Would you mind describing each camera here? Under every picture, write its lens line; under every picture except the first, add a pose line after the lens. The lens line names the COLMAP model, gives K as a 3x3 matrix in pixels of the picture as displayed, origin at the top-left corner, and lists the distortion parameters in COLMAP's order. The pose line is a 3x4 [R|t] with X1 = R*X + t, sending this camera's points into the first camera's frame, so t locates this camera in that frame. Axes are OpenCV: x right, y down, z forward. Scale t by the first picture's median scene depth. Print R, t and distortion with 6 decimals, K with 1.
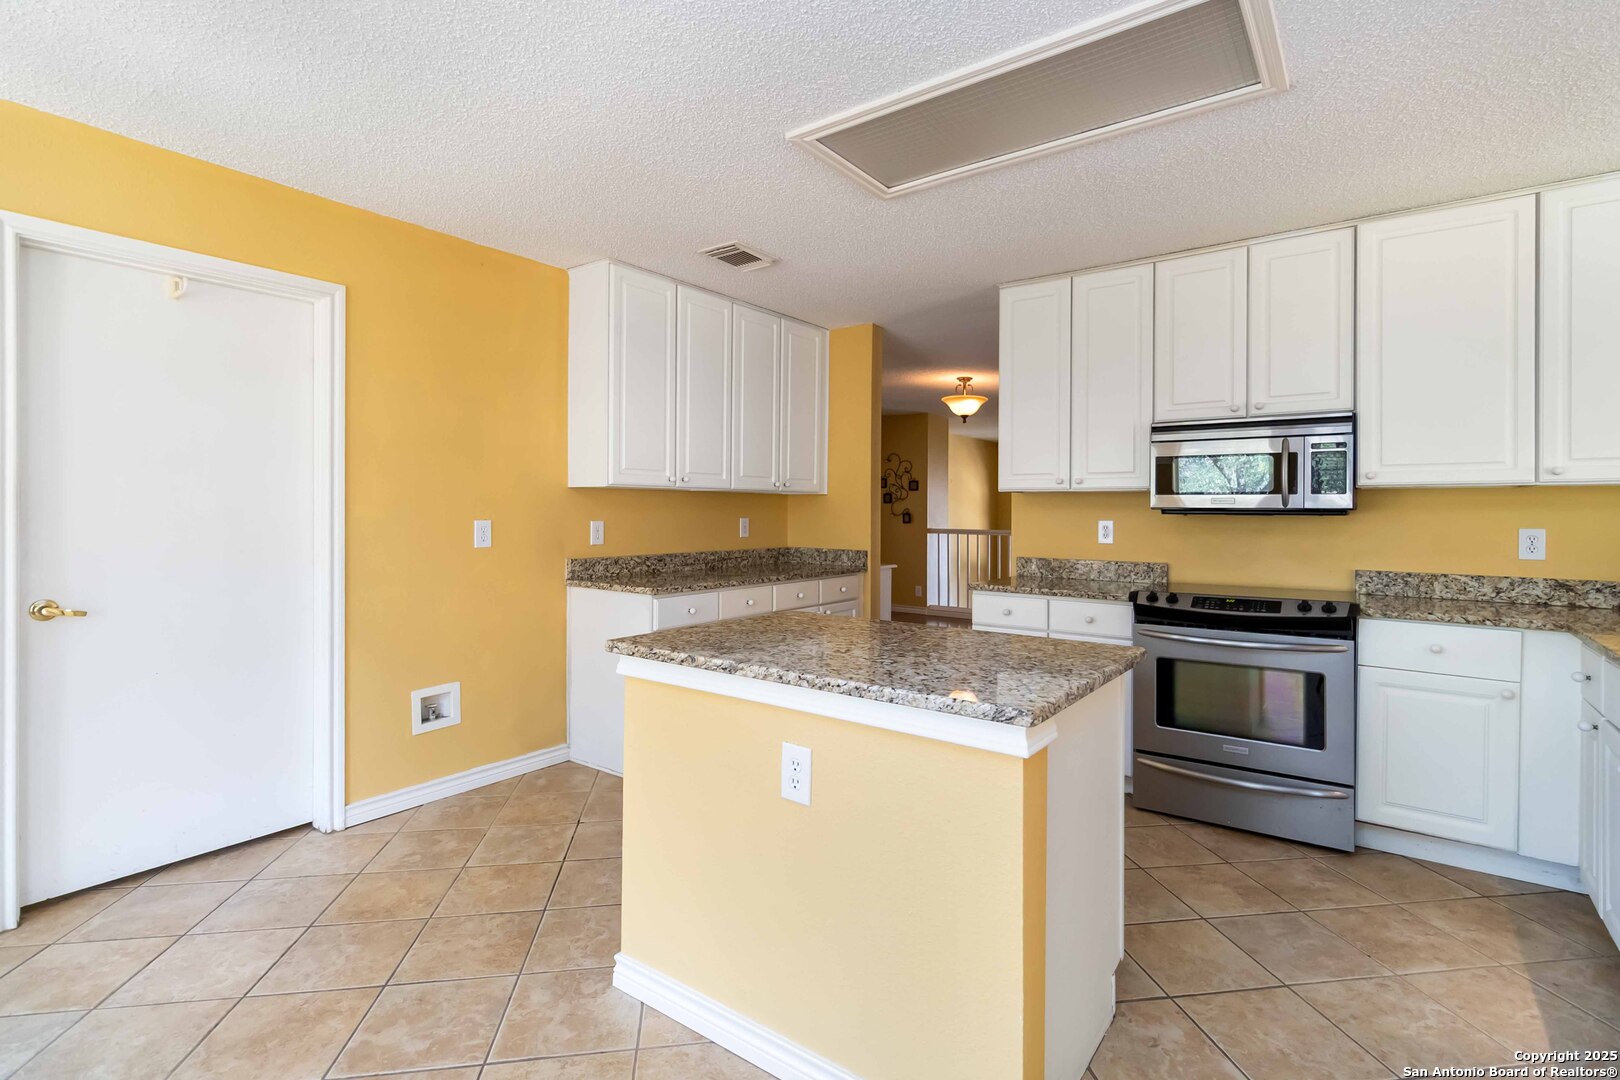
lens RADIAL K [[771.6, 0, 825.5], [0, 771.6, 513.1], [0, 0, 1]] dist [-0.000924, -0.000250]
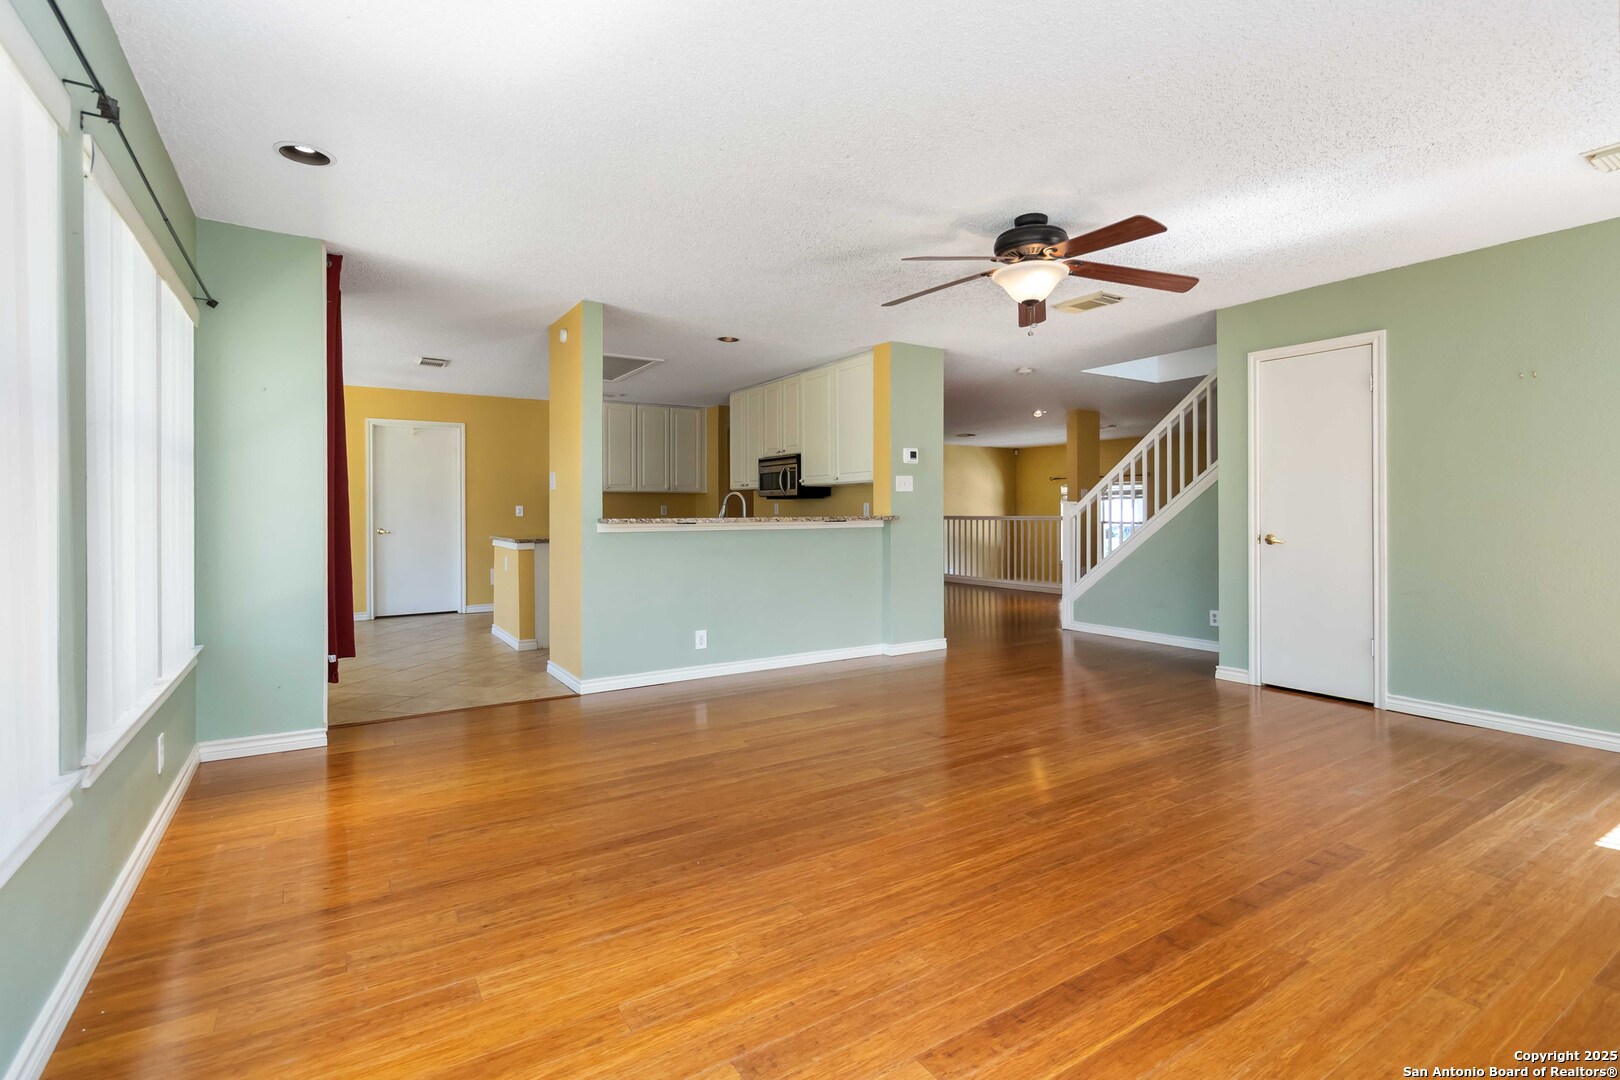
lens RADIAL K [[771.6, 0, 825.5], [0, 771.6, 513.1], [0, 0, 1]] dist [-0.000924, -0.000250]
pose [[0.933678, -0.009010, -0.358000, 1.220732], [0.010024, 0.999949, 0.000976, 0.035885], [0.357973, -0.004500, 0.933721, -0.883295]]
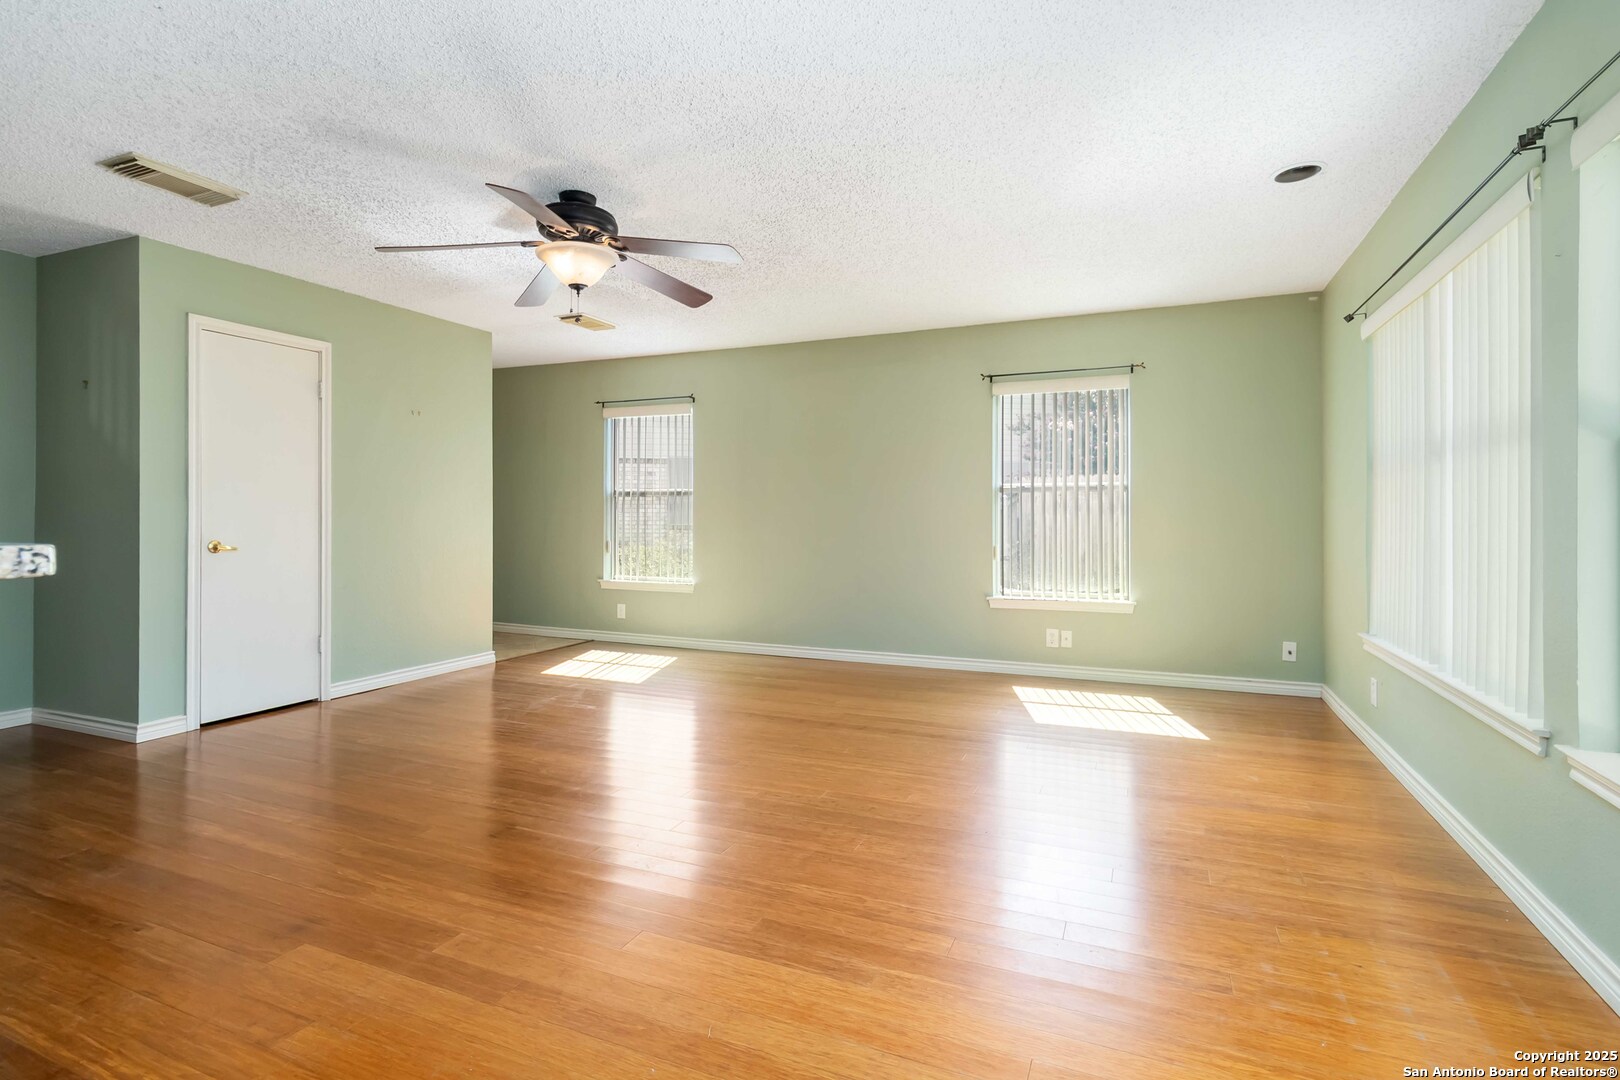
lens RADIAL K [[771.6, 0, 825.5], [0, 771.6, 513.1], [0, 0, 1]] dist [-0.000924, -0.000250]
pose [[-0.222269, -0.007178, 0.974959, -2.369517], [-0.001612, 0.999974, 0.006995, 0.023599], [-0.974984, -0.000017, -0.222275, 2.263258]]
